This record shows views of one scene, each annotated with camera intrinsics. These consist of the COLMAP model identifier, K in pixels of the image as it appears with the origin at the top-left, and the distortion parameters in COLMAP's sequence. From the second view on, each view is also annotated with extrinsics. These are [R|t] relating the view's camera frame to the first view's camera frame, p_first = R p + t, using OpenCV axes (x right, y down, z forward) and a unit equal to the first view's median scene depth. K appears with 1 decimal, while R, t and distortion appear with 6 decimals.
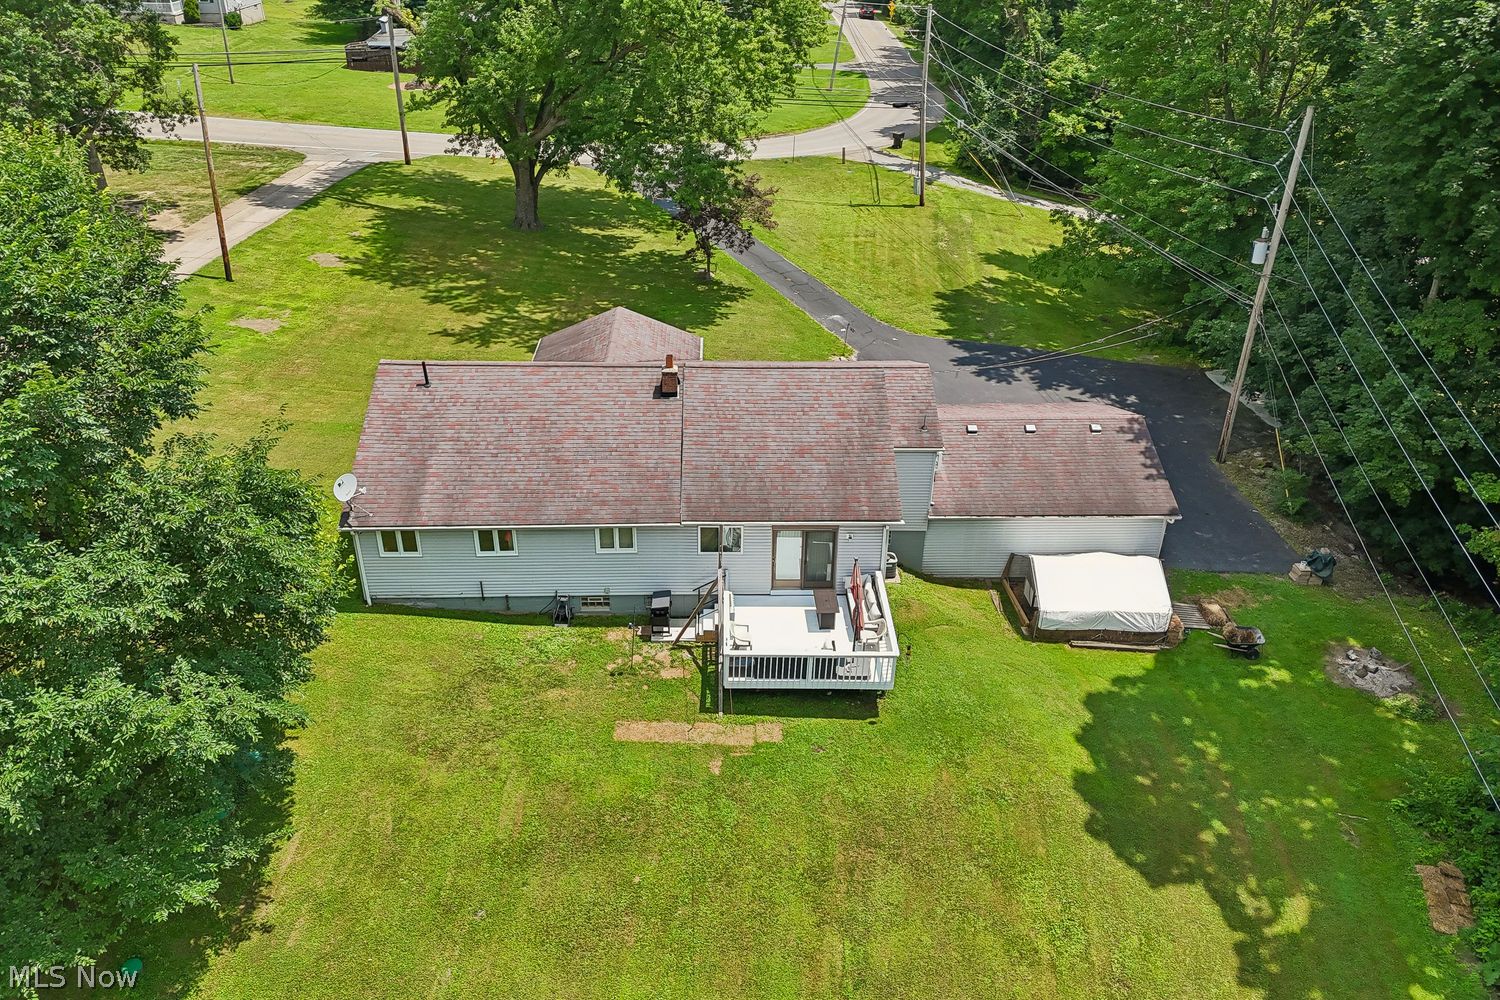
lens RADIAL K [[1096.0, 0, 754.7], [0, 1096.0, 495.7], [0, 0, 1]] dist [0.054014, -0.003932]
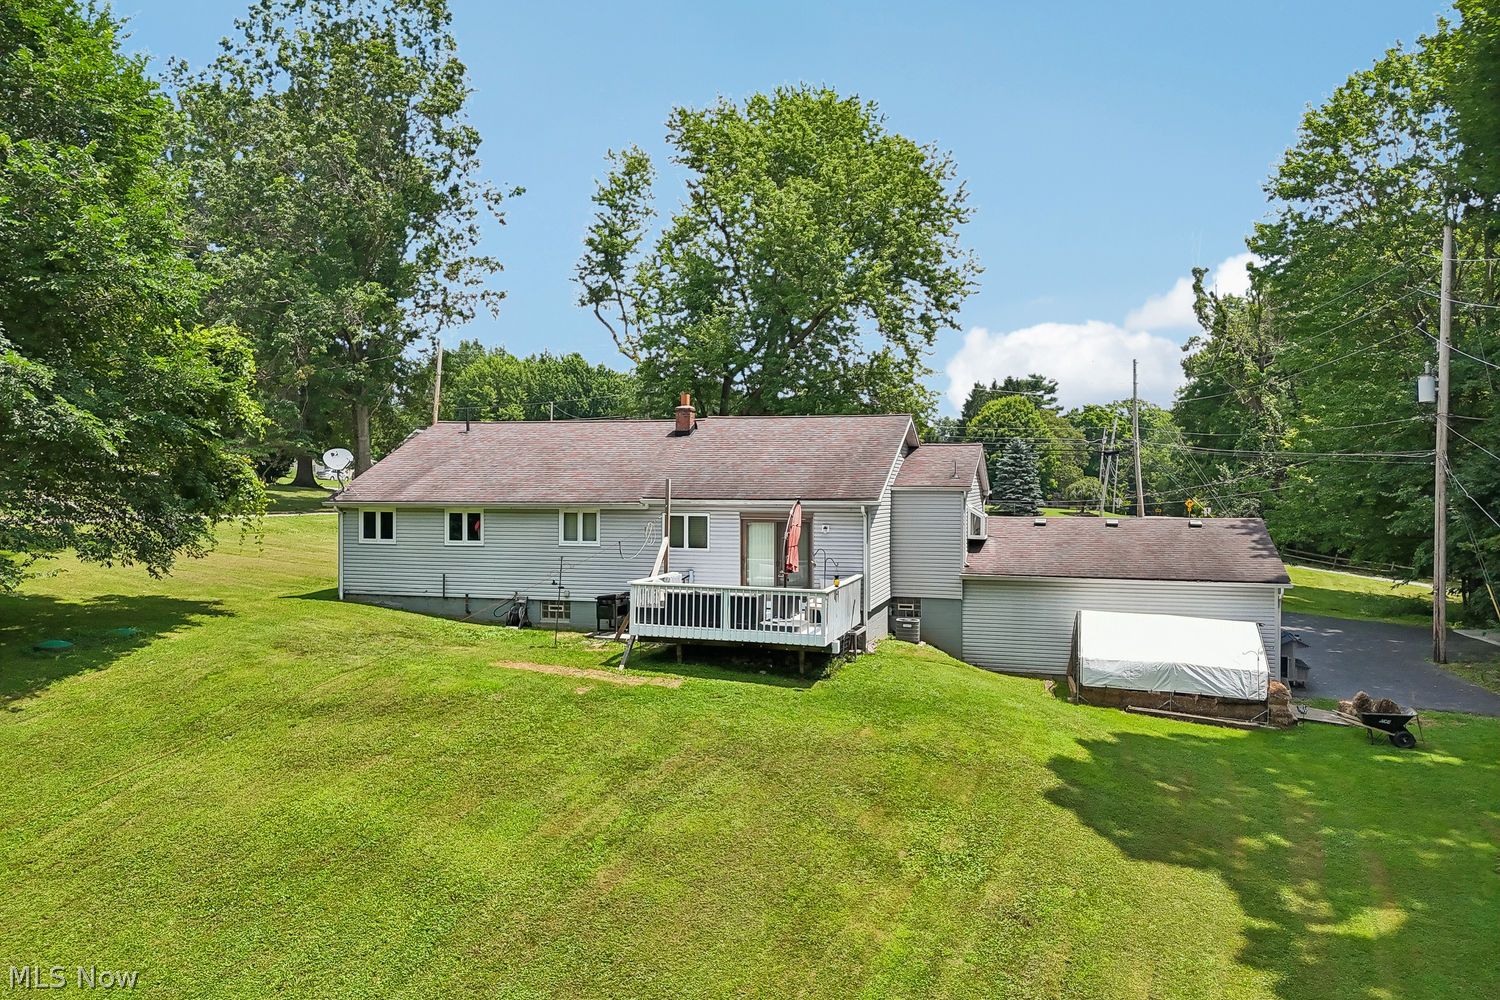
lens RADIAL K [[1100.9, 0, 754.7], [0, 1100.9, 502.6], [0, 0, 1]] dist [0.071148, -0.066542]
pose [[0.952221, -0.007064, -0.305328, 0.293433], [-0.141244, 0.876211, -0.460766, 0.420609], [0.270787, 0.481877, 0.833348, 0.245780]]
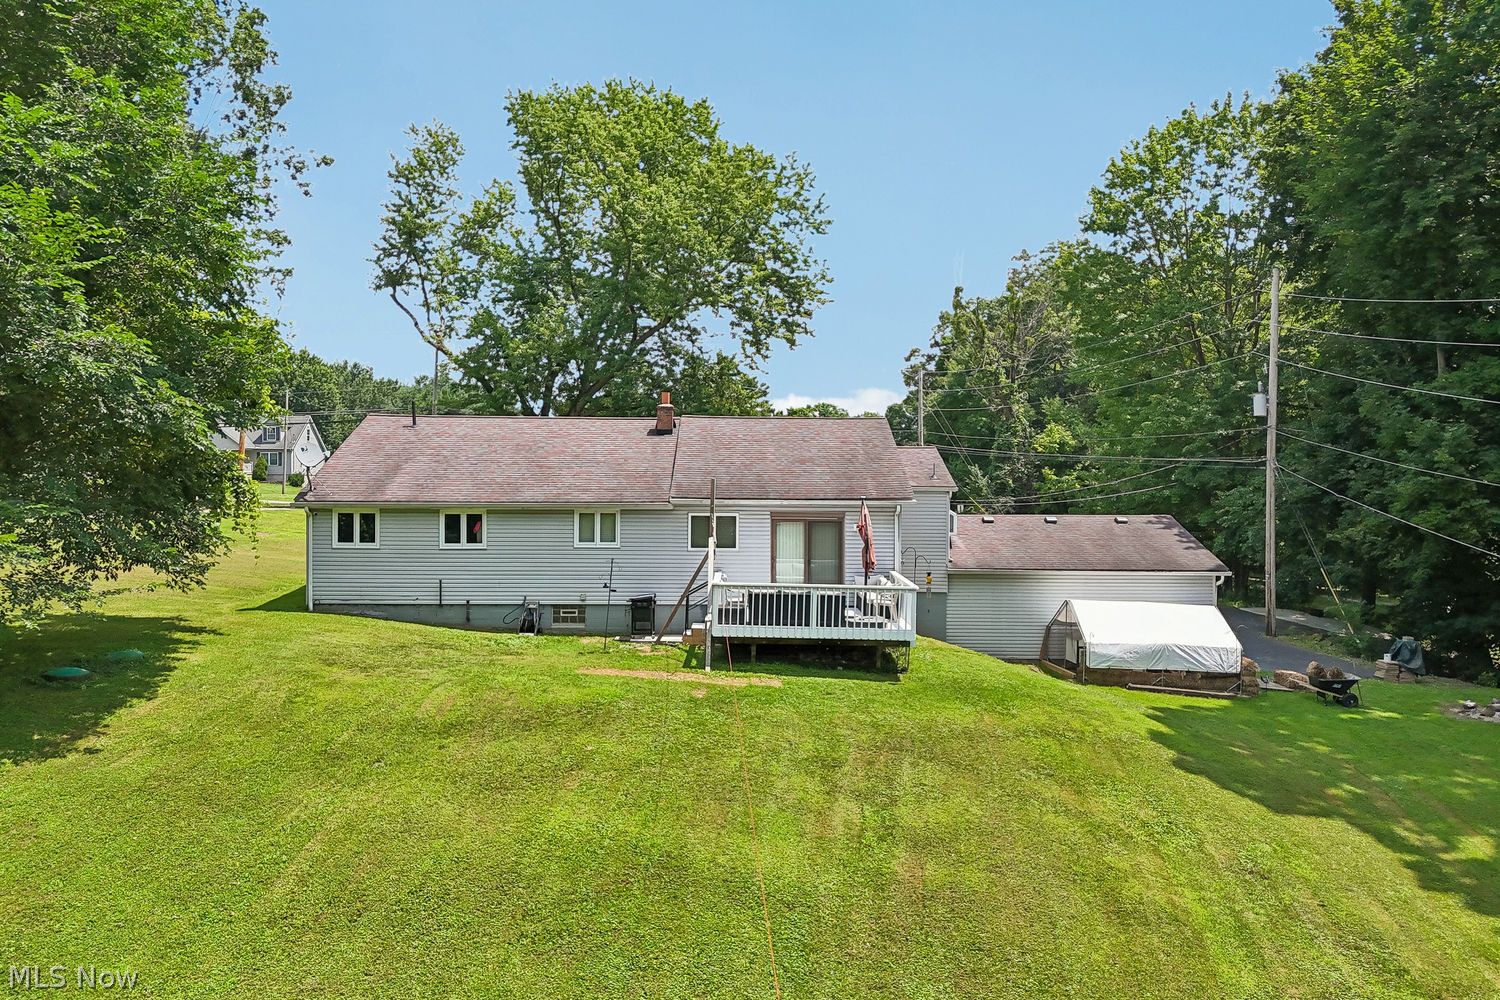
lens RADIAL K [[1100.9, 0, 754.7], [0, 1100.9, 502.6], [0, 0, 1]] dist [0.071148, -0.066542]
pose [[0.999851, -0.007770, -0.015439, 0.016482], [-0.000584, 0.877574, -0.479441, 0.443620], [0.017274, 0.479378, 0.877438, 0.194807]]
